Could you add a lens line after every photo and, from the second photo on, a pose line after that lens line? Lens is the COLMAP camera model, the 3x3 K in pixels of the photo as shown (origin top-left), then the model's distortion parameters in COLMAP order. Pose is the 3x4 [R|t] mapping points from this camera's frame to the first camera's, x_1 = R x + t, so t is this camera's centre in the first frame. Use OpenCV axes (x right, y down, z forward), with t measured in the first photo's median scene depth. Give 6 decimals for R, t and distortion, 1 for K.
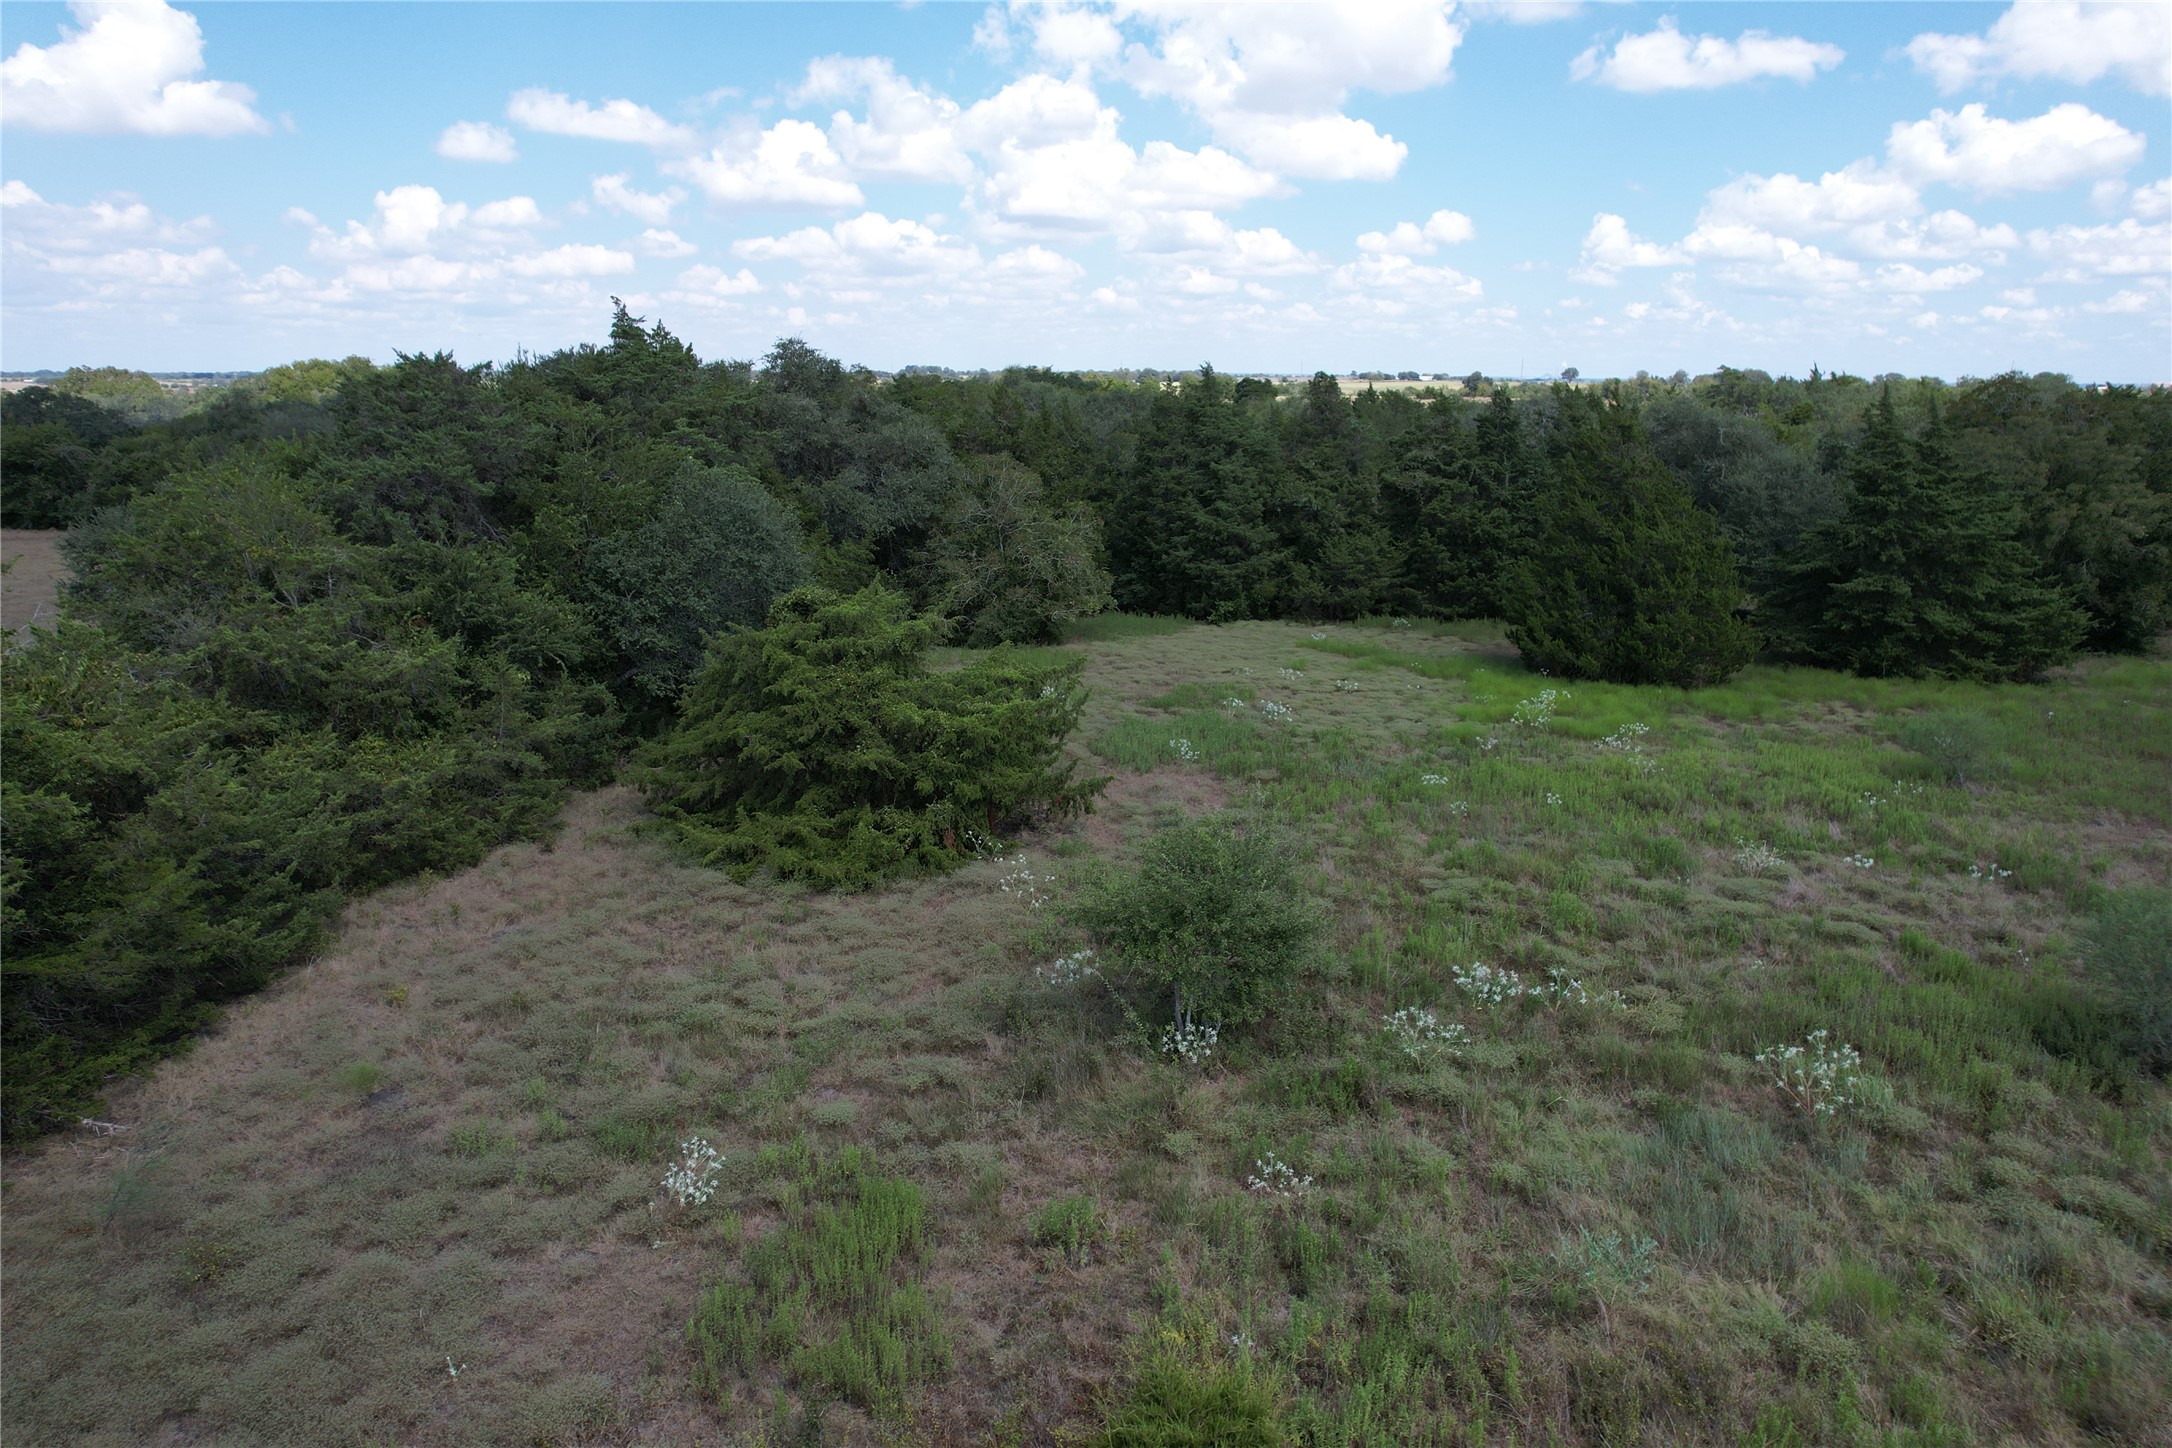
lens RADIAL K [[1382.3, 0, 1093.1], [0, 1382.3, 734.8], [0, 0, 1]] dist [-0.080625, 0.073737]
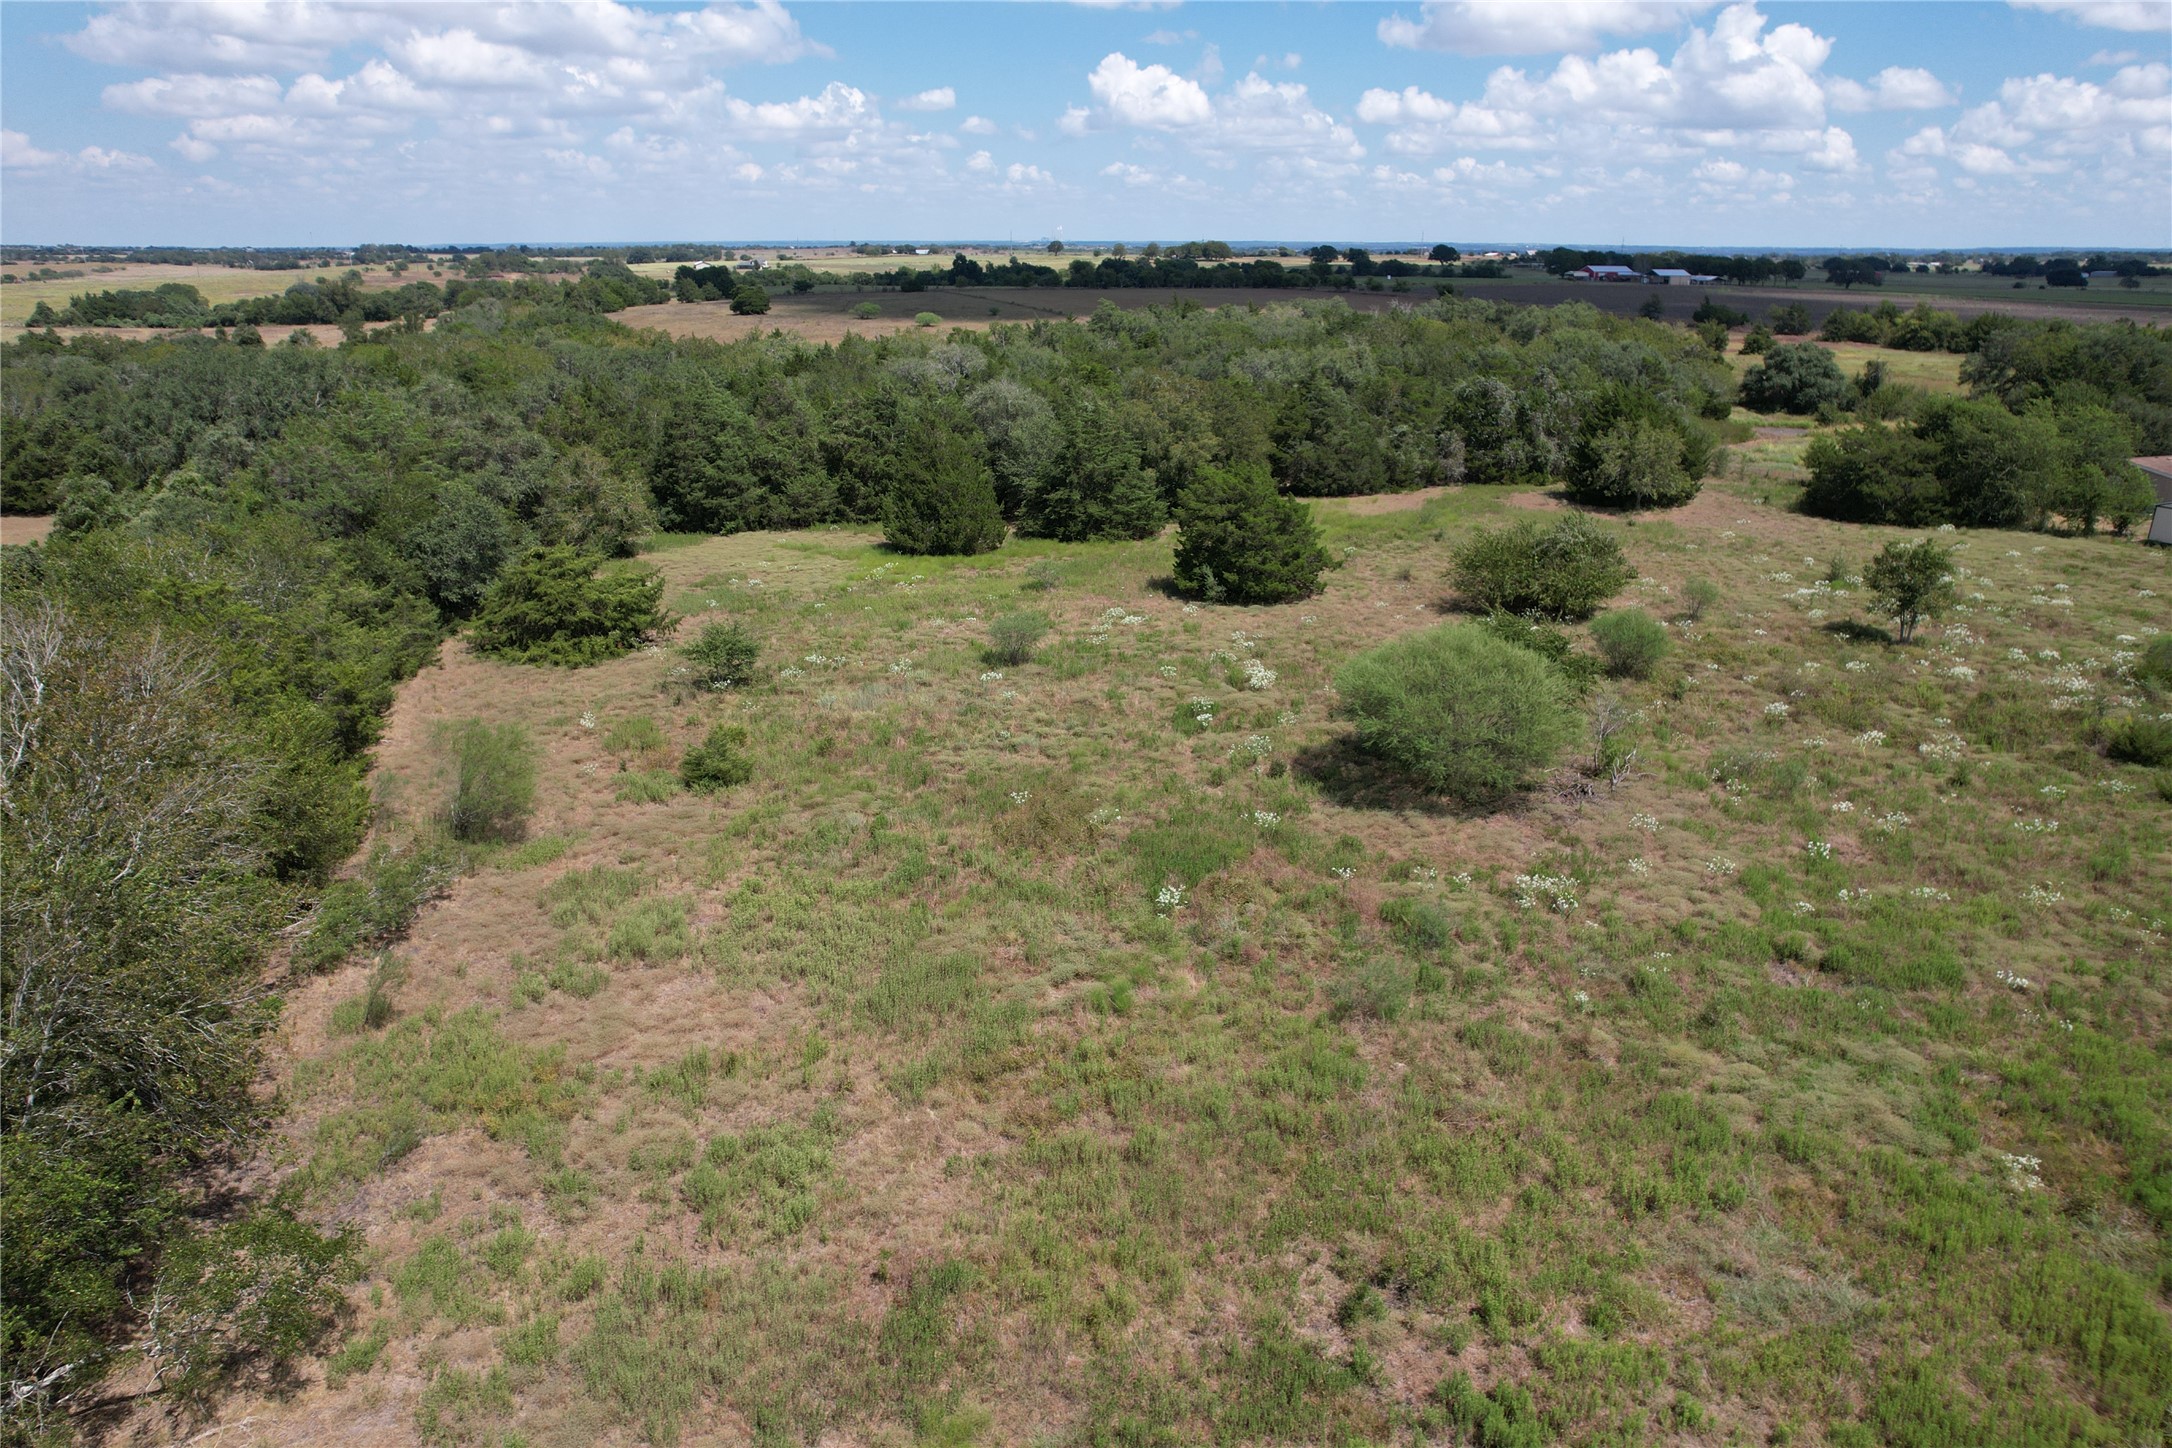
lens RADIAL K [[1382.3, 0, 1093.1], [0, 1382.3, 734.8], [0, 0, 1]] dist [-0.080625, 0.073737]
pose [[0.941045, -0.115685, 0.317887, -0.053875], [0.086849, 0.990832, 0.103481, 0.027598], [-0.326944, -0.069772, 0.942465, -0.820823]]
